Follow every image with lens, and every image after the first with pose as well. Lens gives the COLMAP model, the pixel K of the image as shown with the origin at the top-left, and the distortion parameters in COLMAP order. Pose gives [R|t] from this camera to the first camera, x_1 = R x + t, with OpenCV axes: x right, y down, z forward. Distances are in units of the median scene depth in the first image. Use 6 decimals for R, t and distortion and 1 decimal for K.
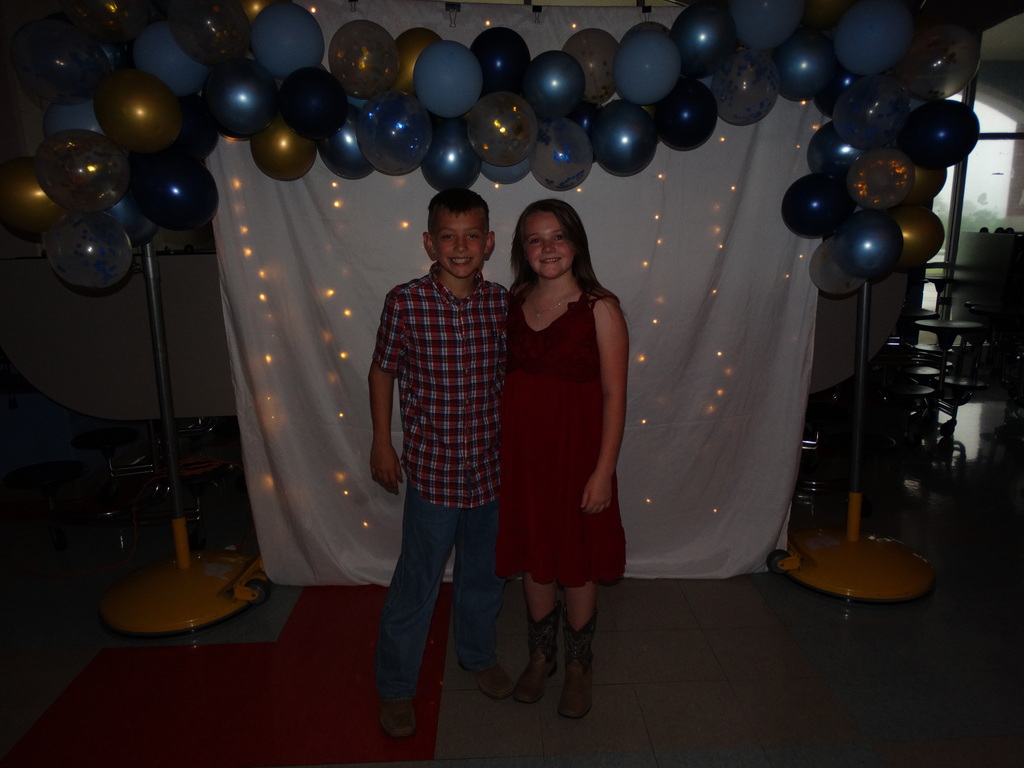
lens RADIAL K [[715.0, 0, 515.8], [0, 715.0, 379.1], [0, 0, 1]] dist [-0.005514, -0.002618]
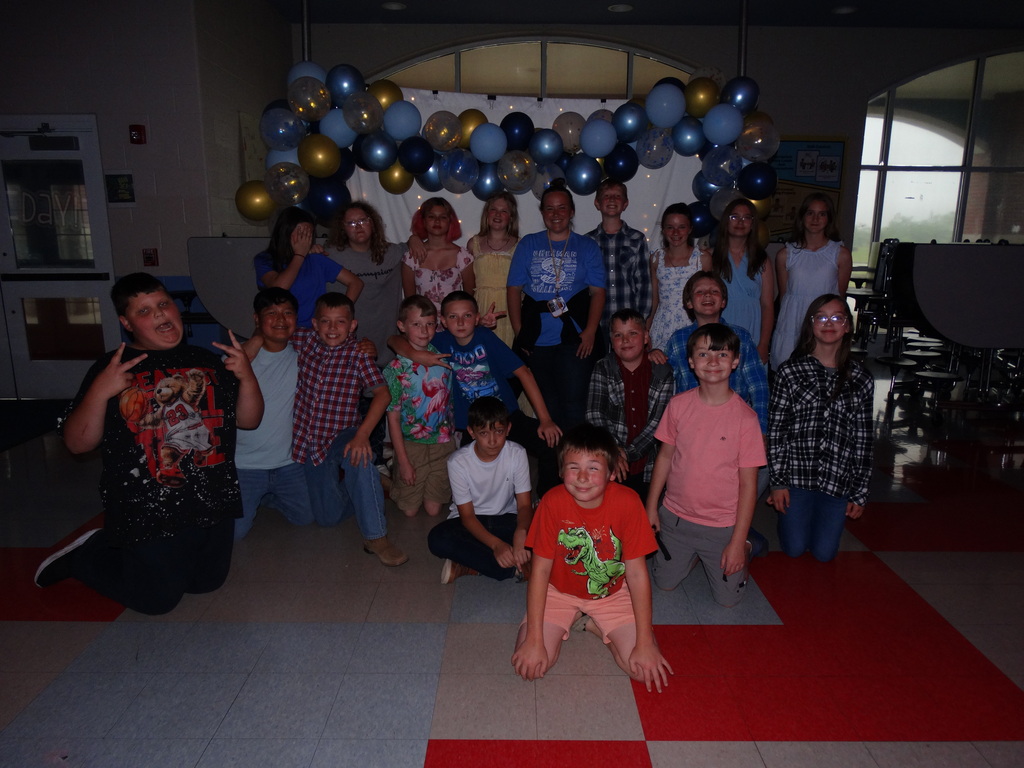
lens RADIAL K [[712.3, 0, 512.0], [0, 712.3, 384.0], [0, 0, 1]] dist [-0.159639, -0.000667]
pose [[0.998609, 0.031348, -0.042399, 0.053978], [-0.031151, 0.999501, 0.005287, 0.165367], [0.042544, -0.003959, 0.999087, -0.684958]]
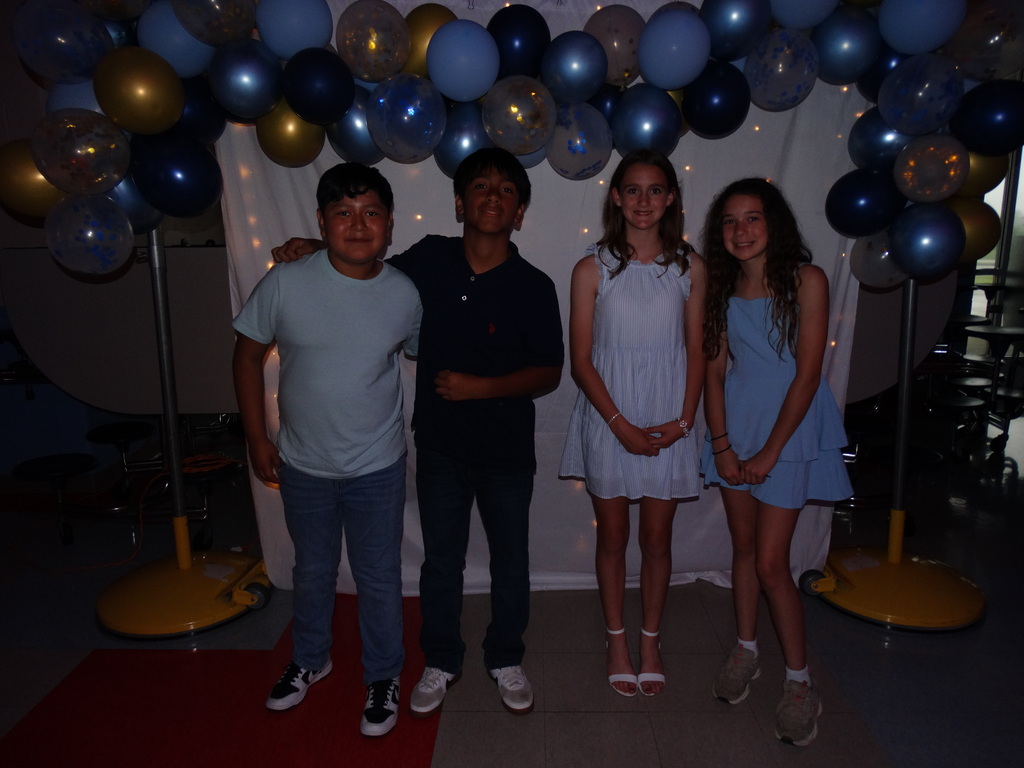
lens RADIAL K [[716.9, 0, 514.2], [0, 716.9, 371.2], [0, 0, 1]] dist [-0.010922, -0.001275]
pose [[0.998629, 0.018978, -0.048785, 0.024612], [-0.019923, 0.999622, -0.018952, 0.008116], [0.048407, 0.019898, 0.998629, 0.056058]]
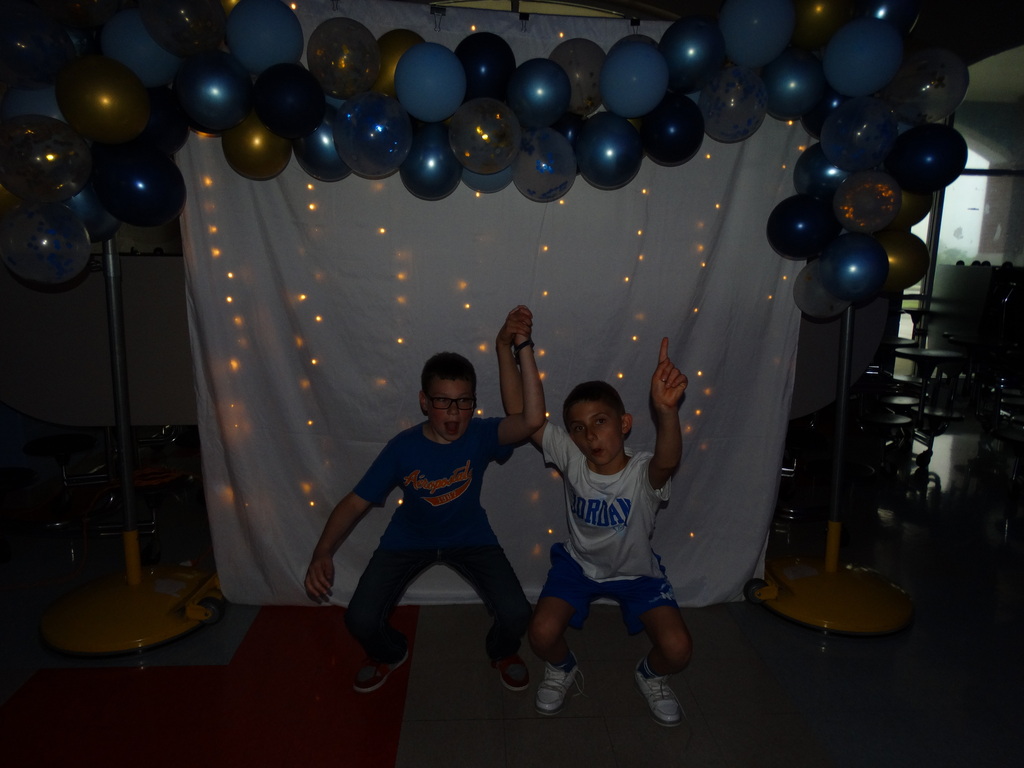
lens RADIAL K [[715.0, 0, 515.8], [0, 715.0, 379.1], [0, 0, 1]] dist [-0.005514, -0.002618]
pose [[0.999016, 0.030788, 0.031932, 0.002108], [-0.029844, 0.999115, -0.029624, 0.007212], [-0.032815, 0.028642, 0.999051, 0.034632]]
